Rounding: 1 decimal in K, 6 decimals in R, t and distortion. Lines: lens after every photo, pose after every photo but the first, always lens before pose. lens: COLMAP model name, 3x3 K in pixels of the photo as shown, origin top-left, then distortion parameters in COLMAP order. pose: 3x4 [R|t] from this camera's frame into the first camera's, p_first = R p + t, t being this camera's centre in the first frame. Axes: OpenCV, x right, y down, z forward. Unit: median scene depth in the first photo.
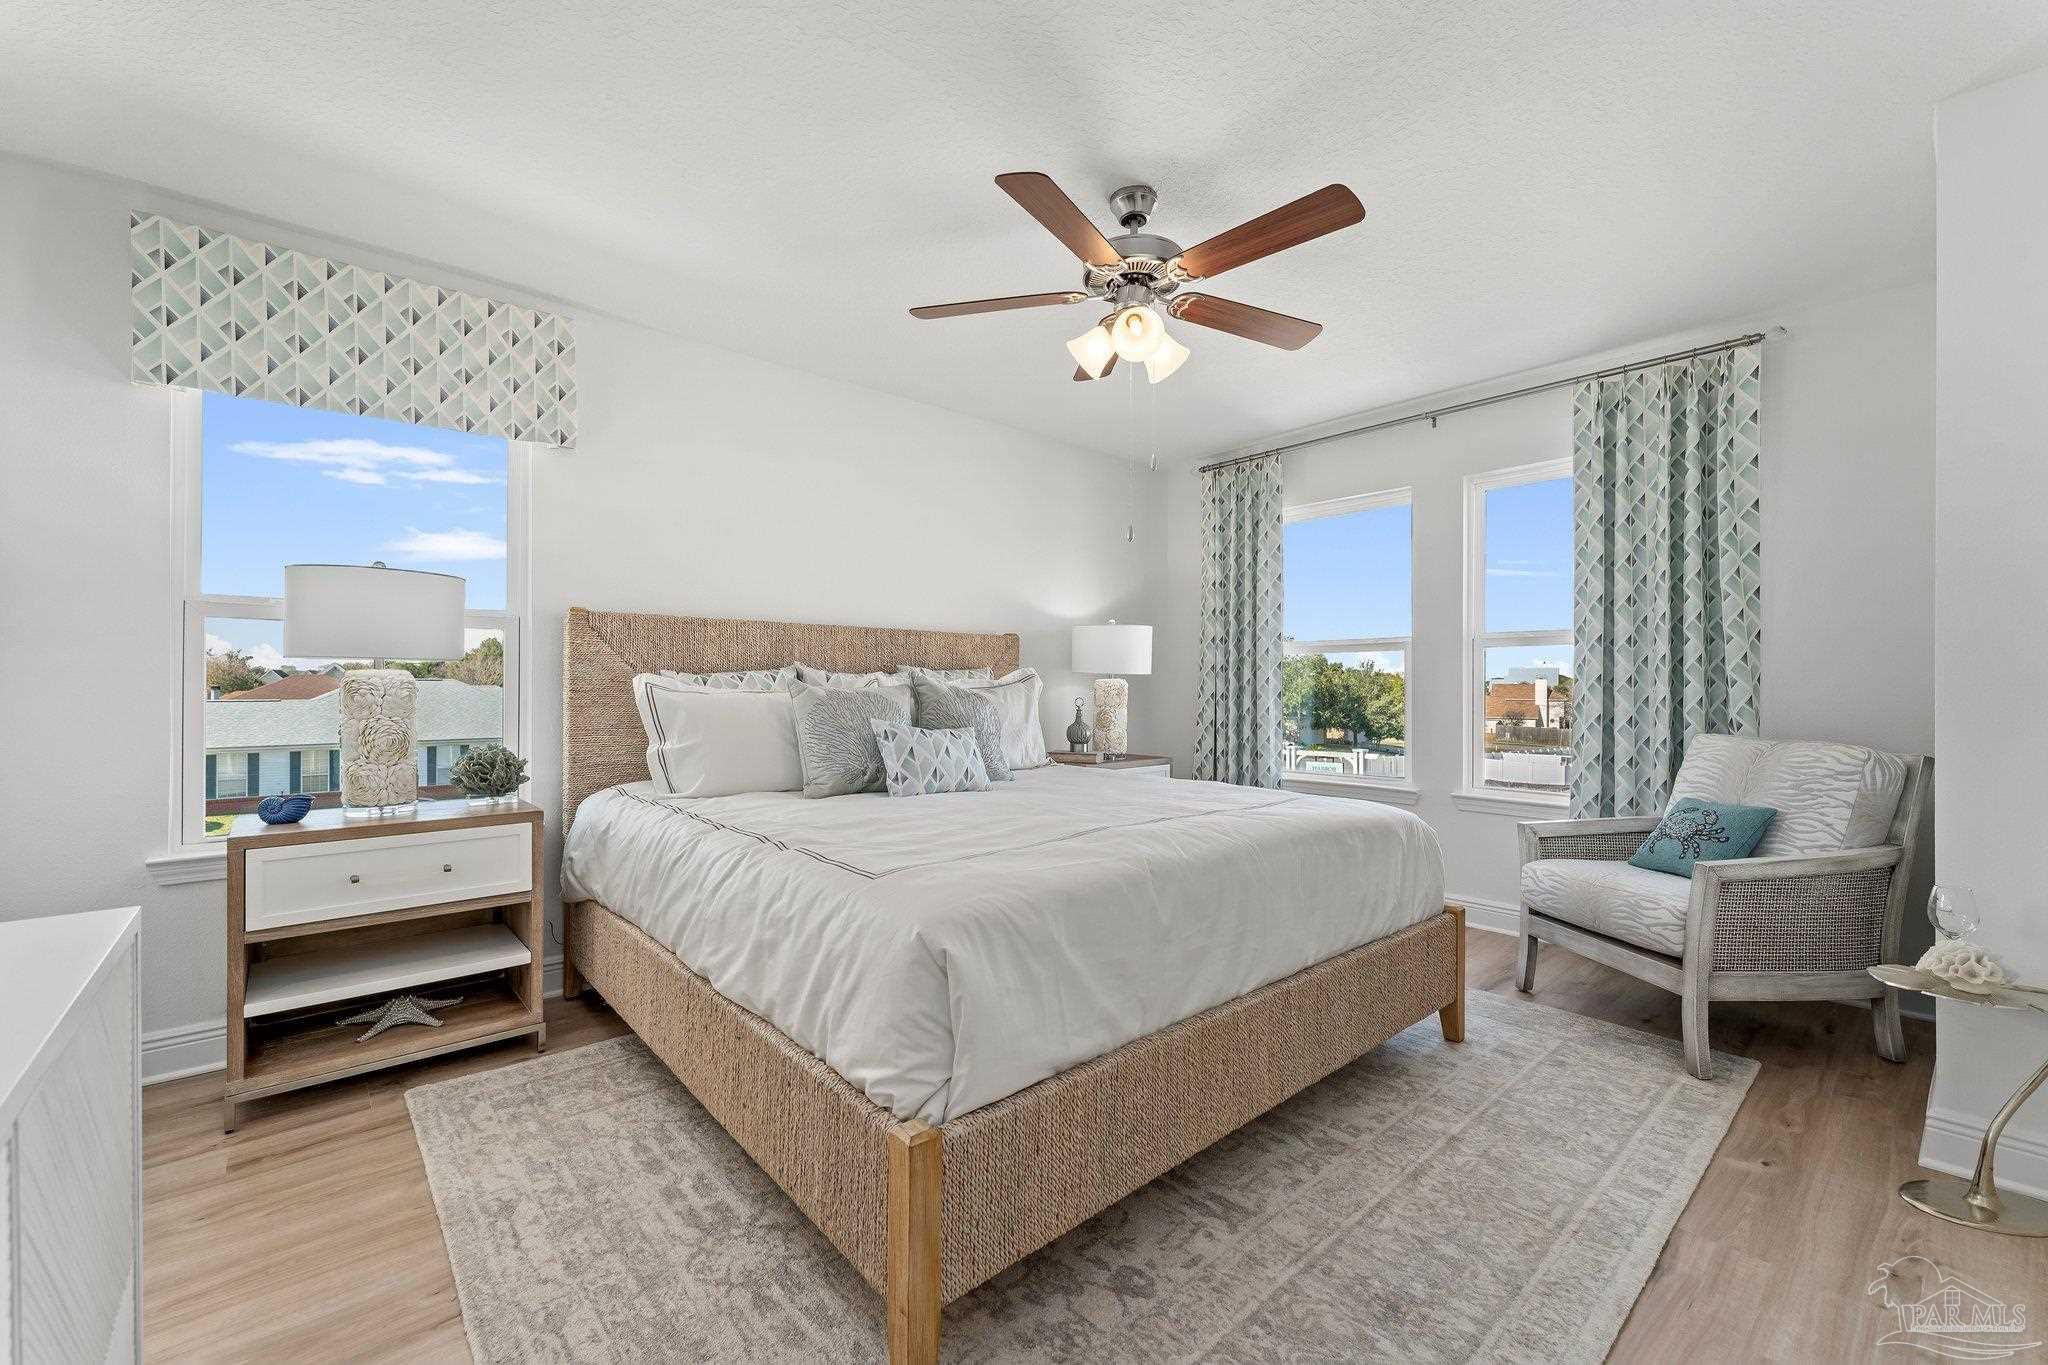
lens RADIAL K [[823.7, 0, 1017.5], [0, 823.7, 688.8], [0, 0, 1]] dist [0.002151, -0.000115]
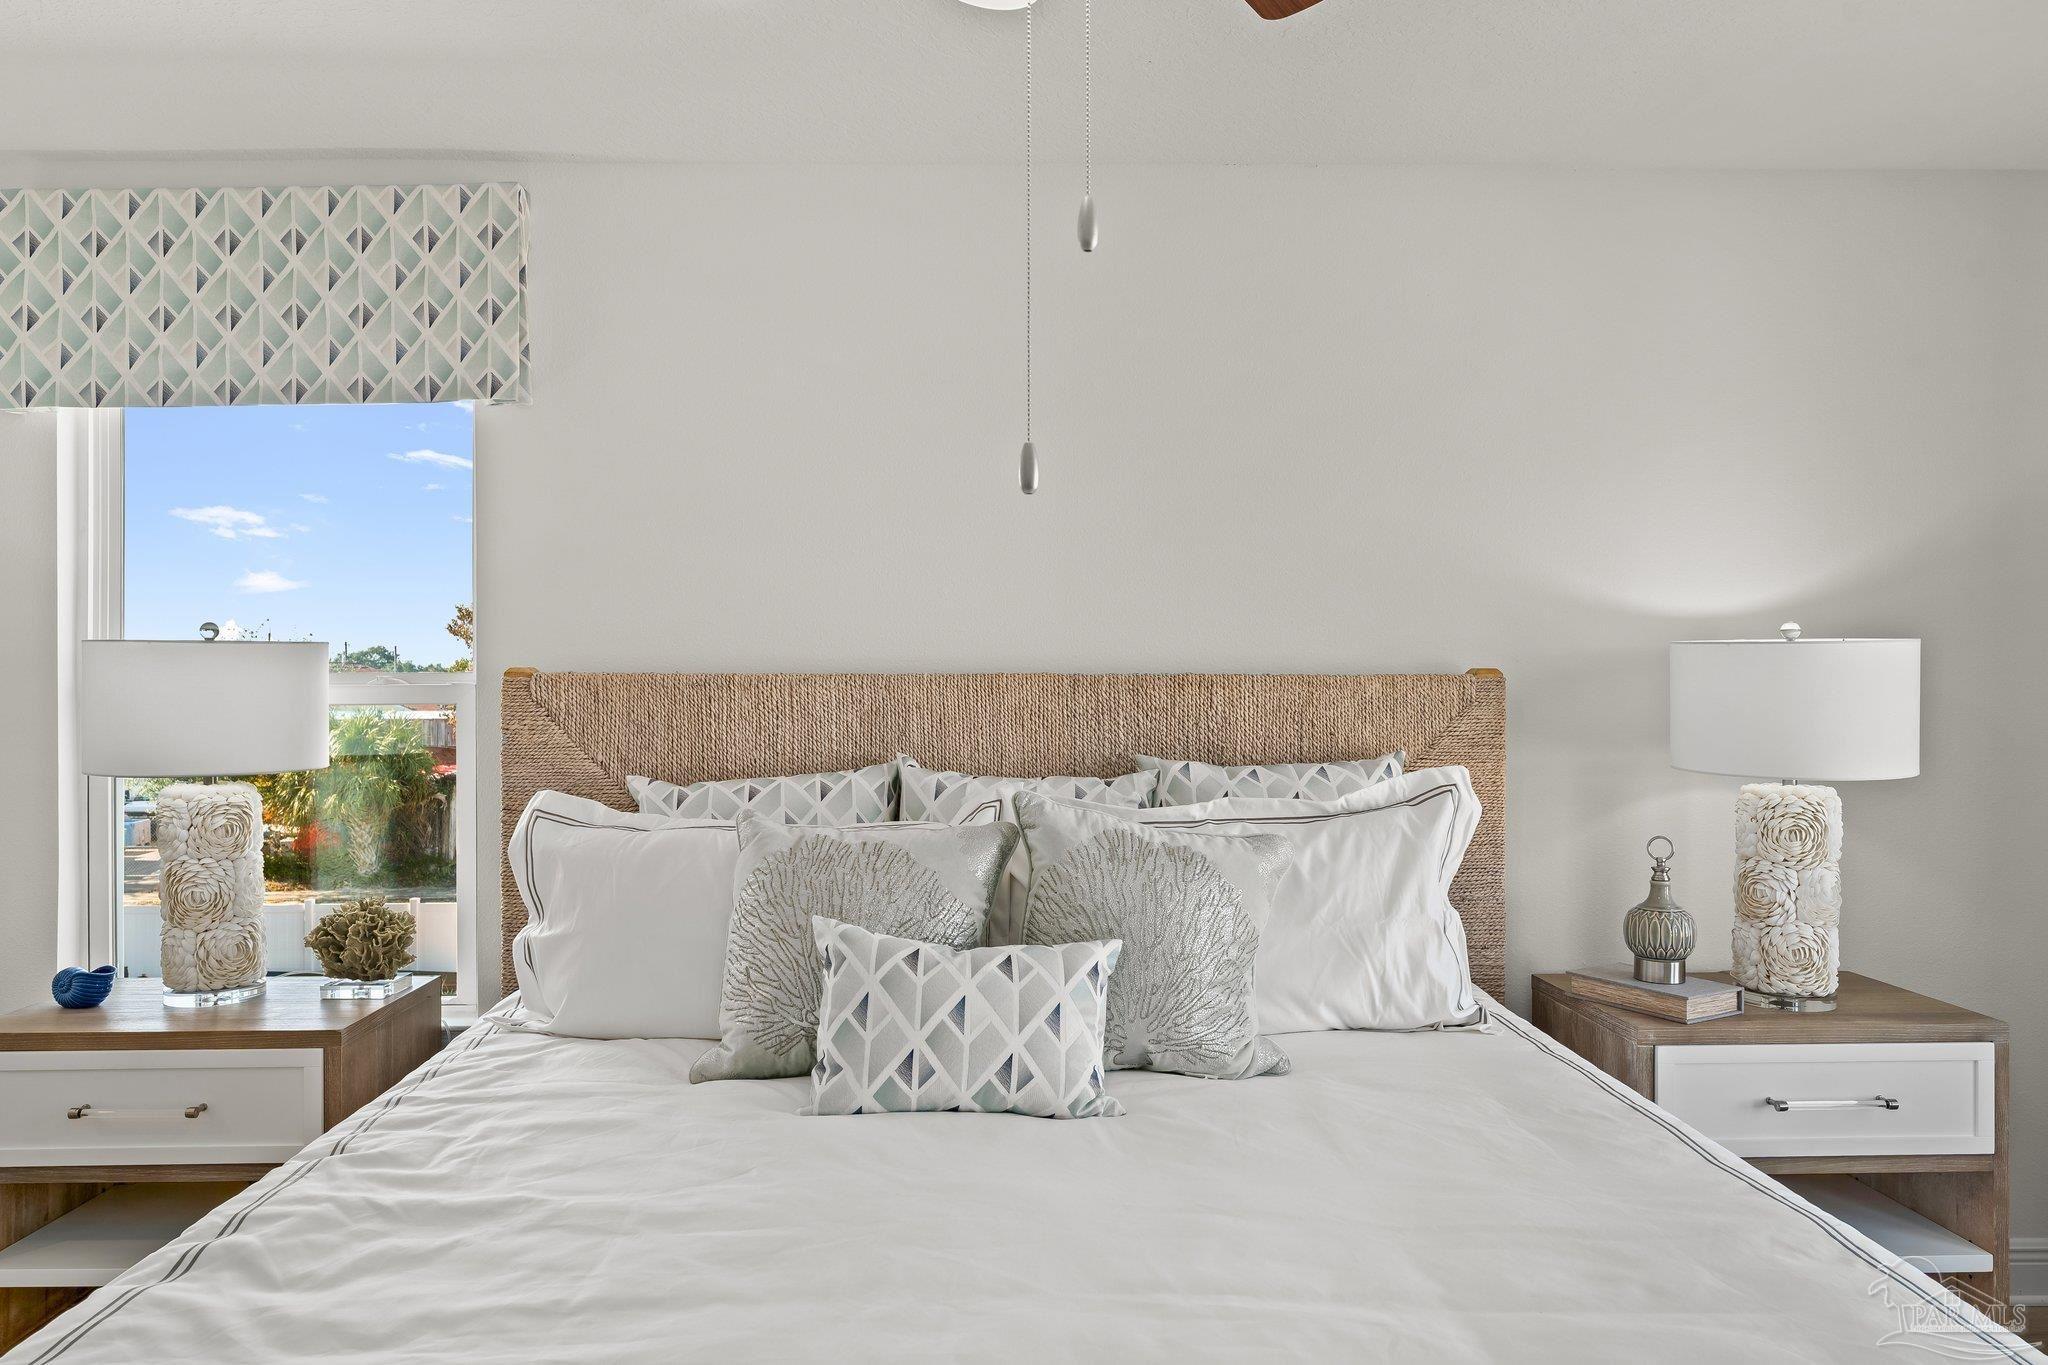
lens RADIAL K [[1316.9, 0, 1021.3], [0, 1316.9, 696.0], [0, 0, 1]] dist [0.002239, 0.001696]
pose [[0.763813, -0.004337, -0.645423, 0.332995], [0.002177, 0.999989, -0.004143, -0.070656], [0.645434, 0.001759, 0.763814, 0.488794]]
